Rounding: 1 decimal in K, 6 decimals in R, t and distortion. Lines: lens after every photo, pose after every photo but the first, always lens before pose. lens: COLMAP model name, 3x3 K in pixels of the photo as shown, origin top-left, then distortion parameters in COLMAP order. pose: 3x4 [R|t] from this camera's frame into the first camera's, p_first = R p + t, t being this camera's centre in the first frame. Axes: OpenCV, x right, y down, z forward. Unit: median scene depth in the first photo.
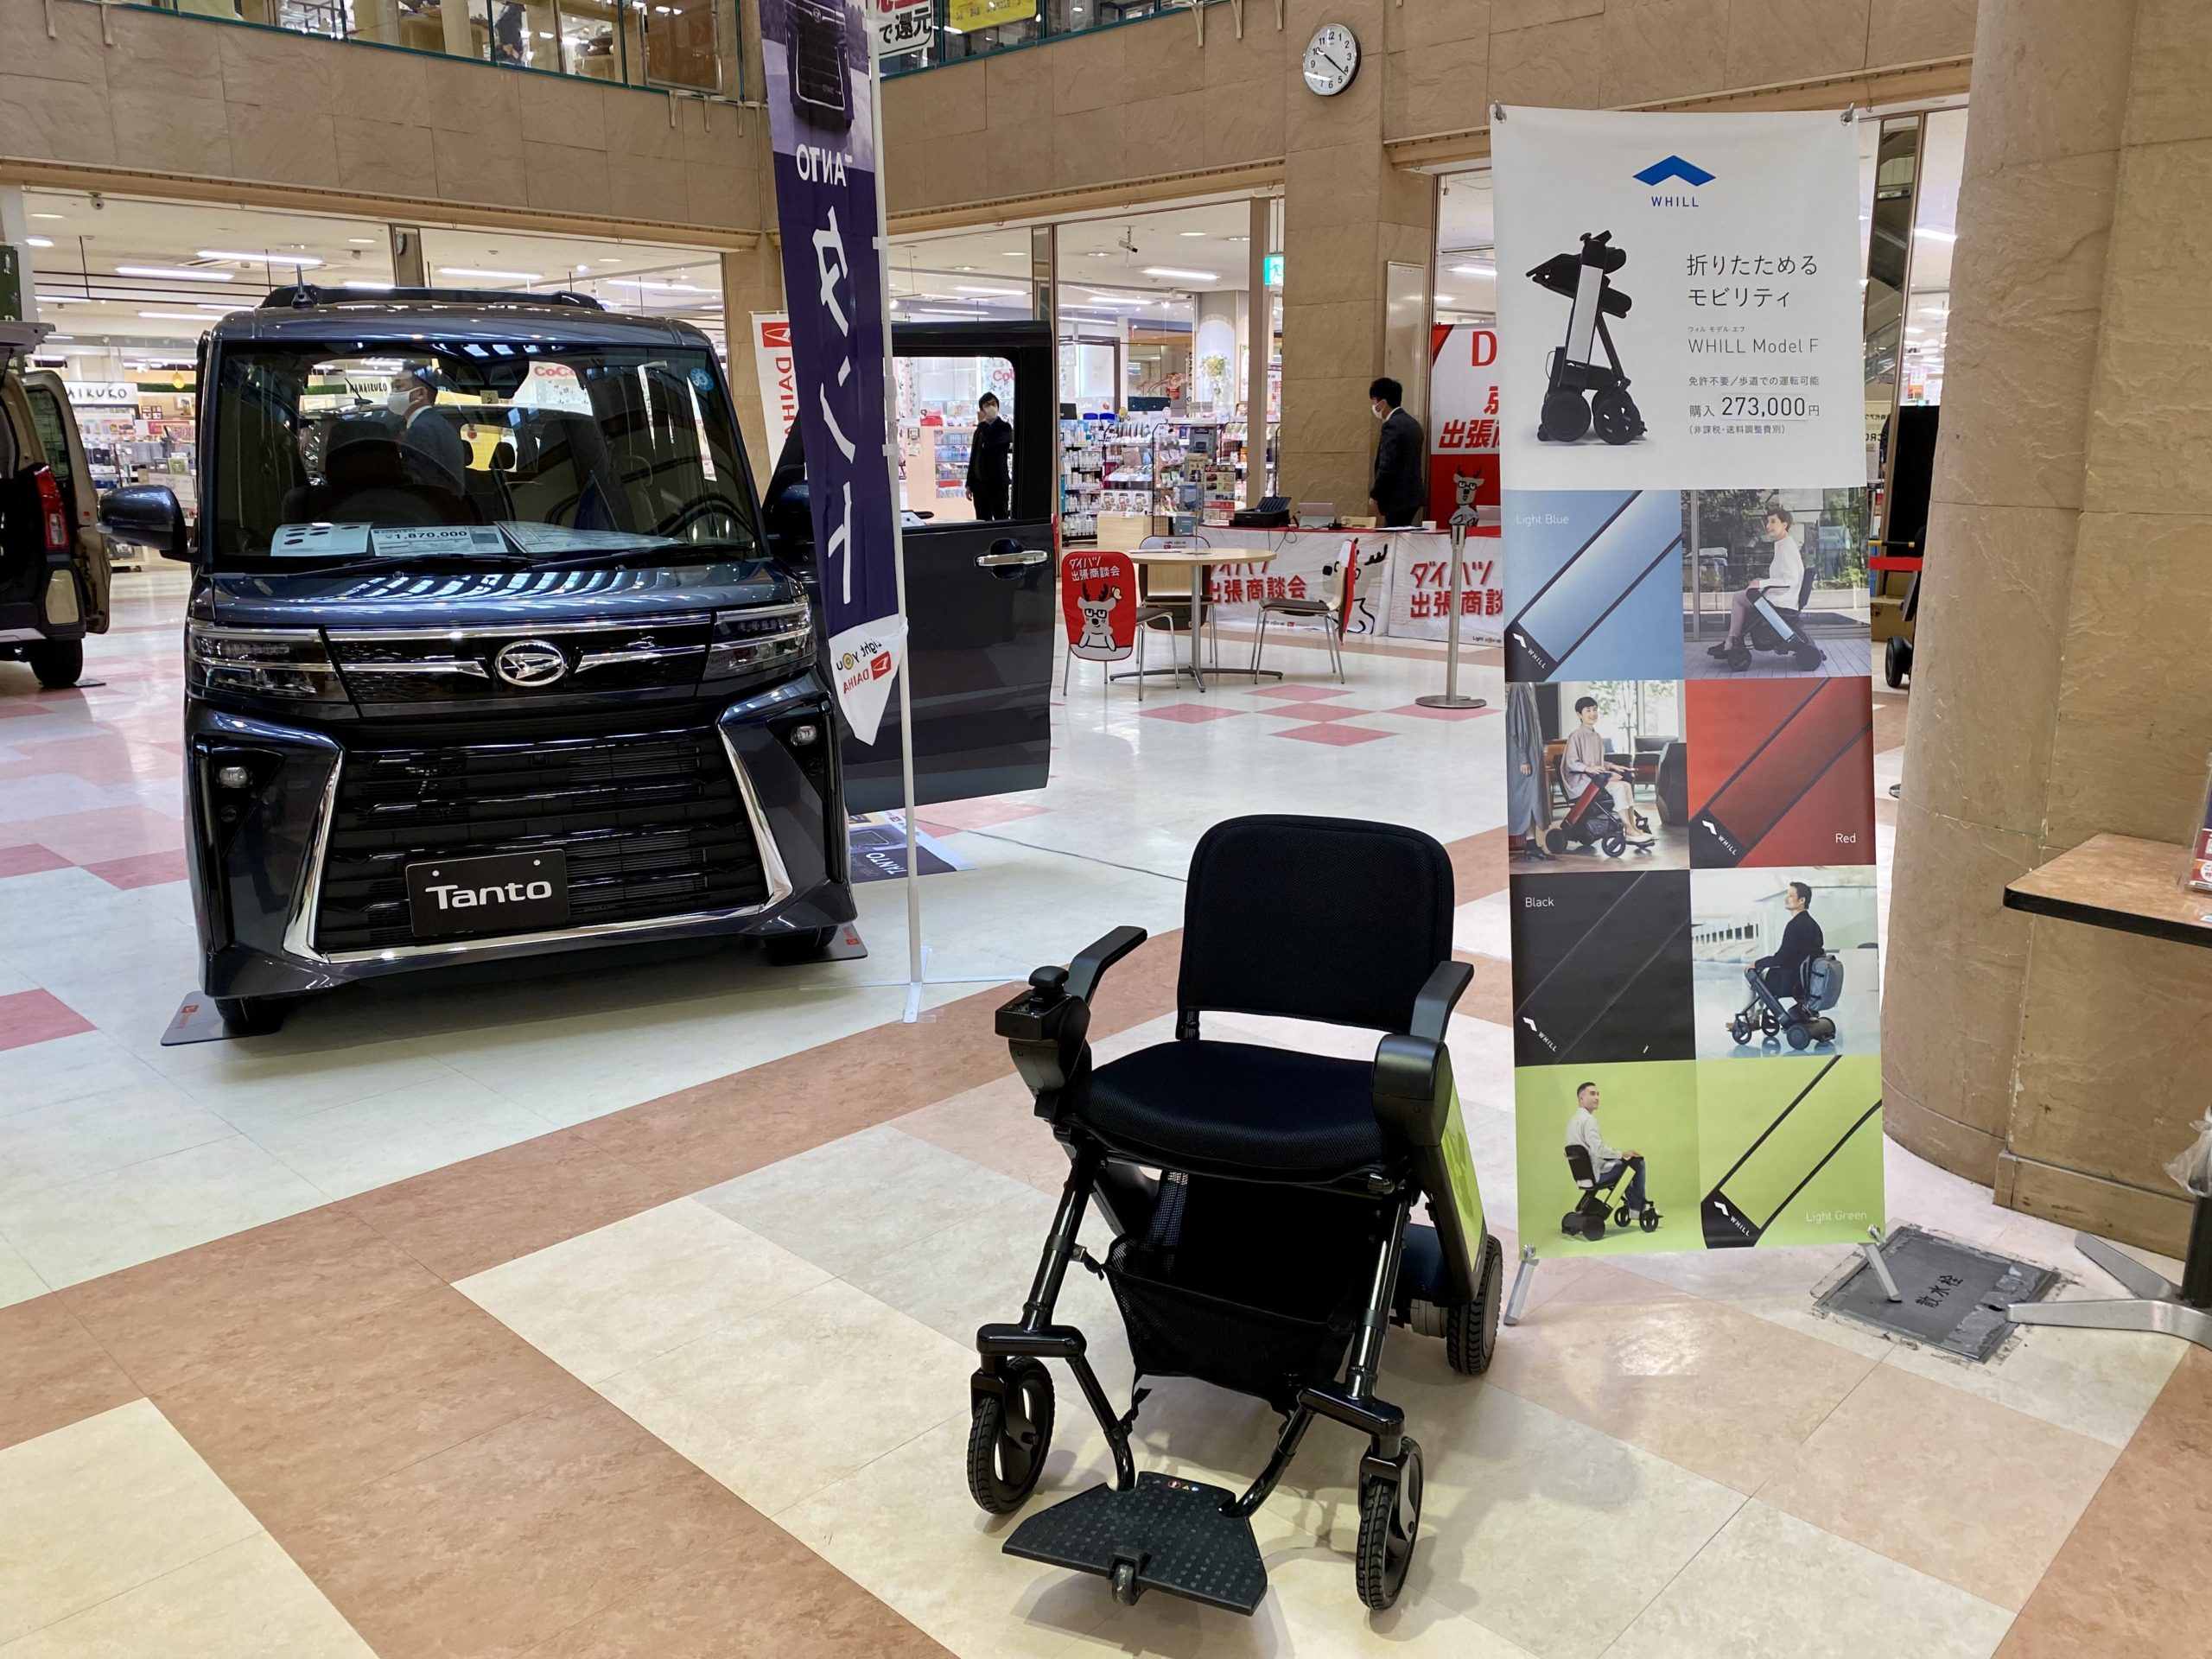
lens RADIAL K [[1671.8, 0, 1099.8], [0, 1671.8, 824.6], [0, 0, 1]] dist [0.004360, -0.007183]
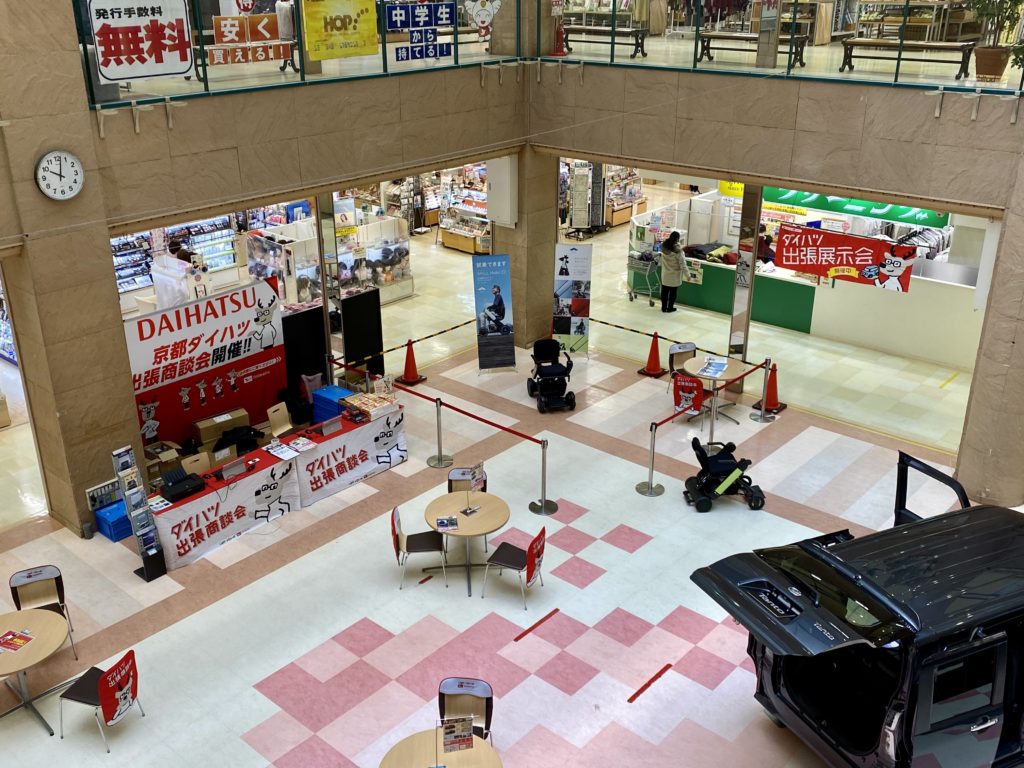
lens RADIAL K [[997.0, 0, 505.9], [0, 997.0, 385.7], [0, 0, 1]] dist [0.020160, 0.000000]
pose [[-0.042239, -0.384597, 0.922118, -0.770326], [0.238480, 0.892383, 0.383119, -0.589061], [-0.970228, 0.236089, 0.054025, 0.717613]]
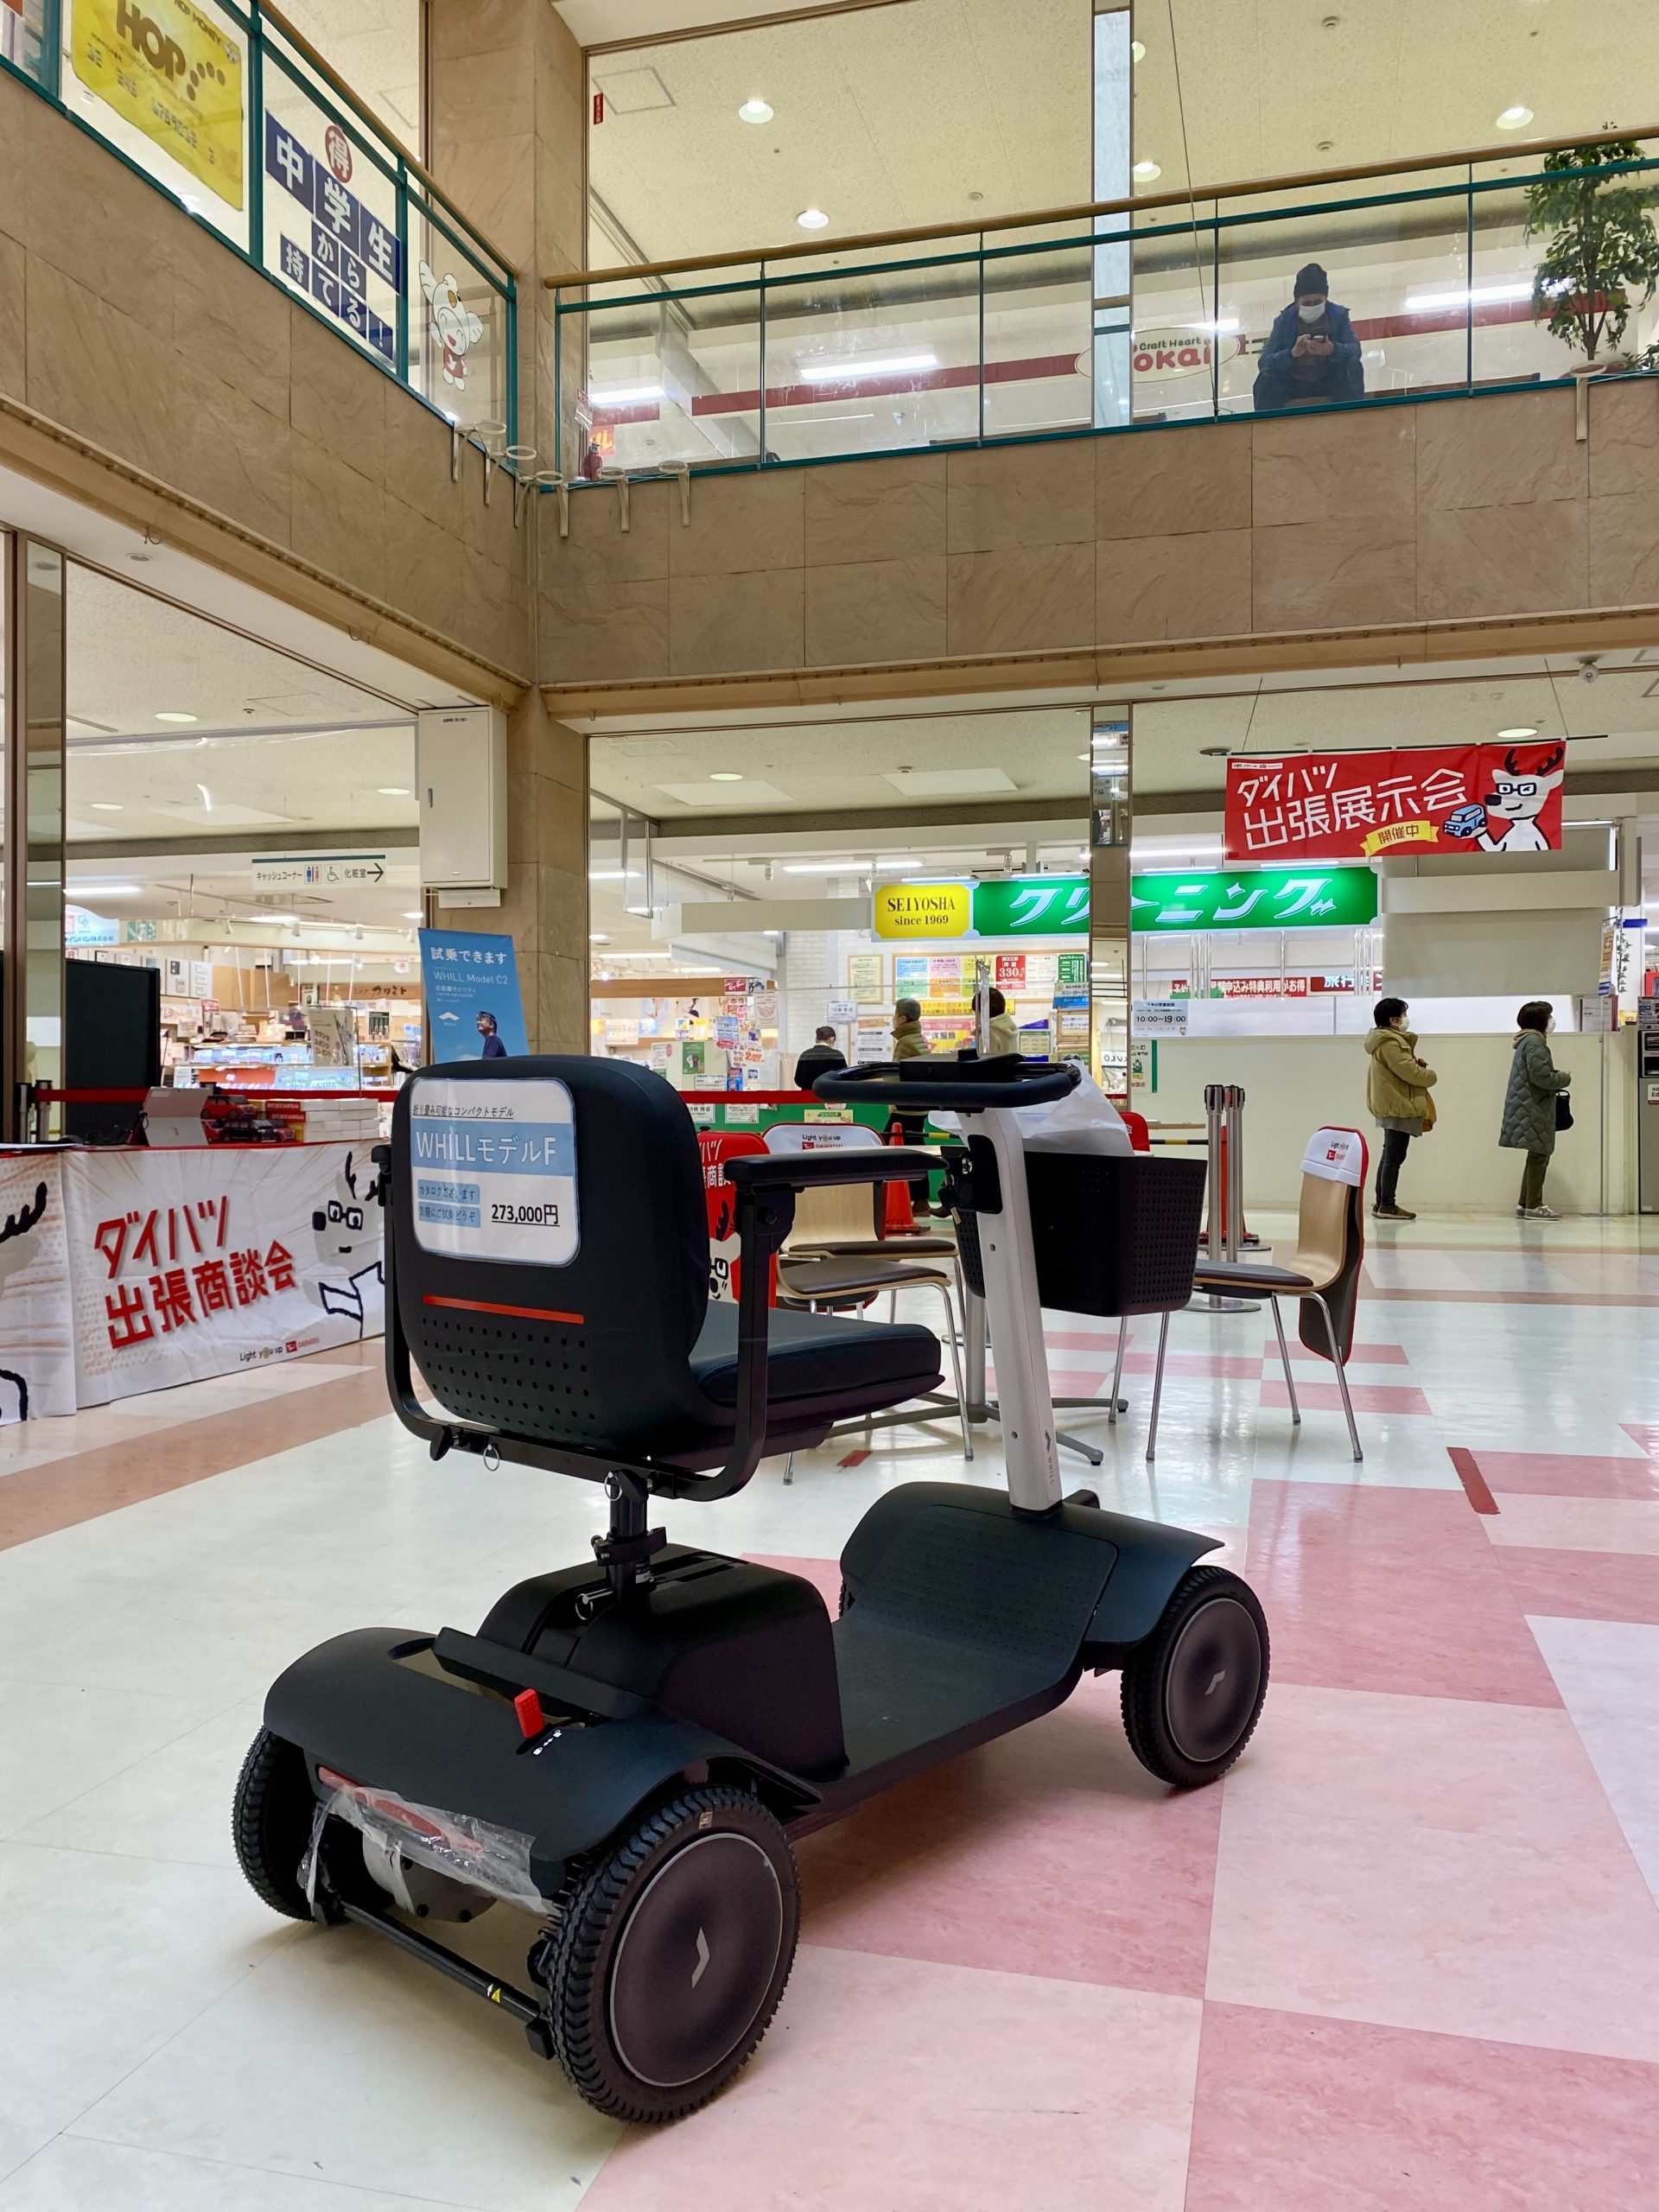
lens RADIAL K [[1671.8, 0, 841.1], [0, 1671.8, 1110.3], [0, 0, 1]] dist [0.004360, -0.007183]
pose [[-0.488193, 0.011271, 0.872663, -0.268284], [0.211156, 0.971734, 0.105577, -0.188581], [-0.846806, 0.235810, -0.476774, 1.036672]]
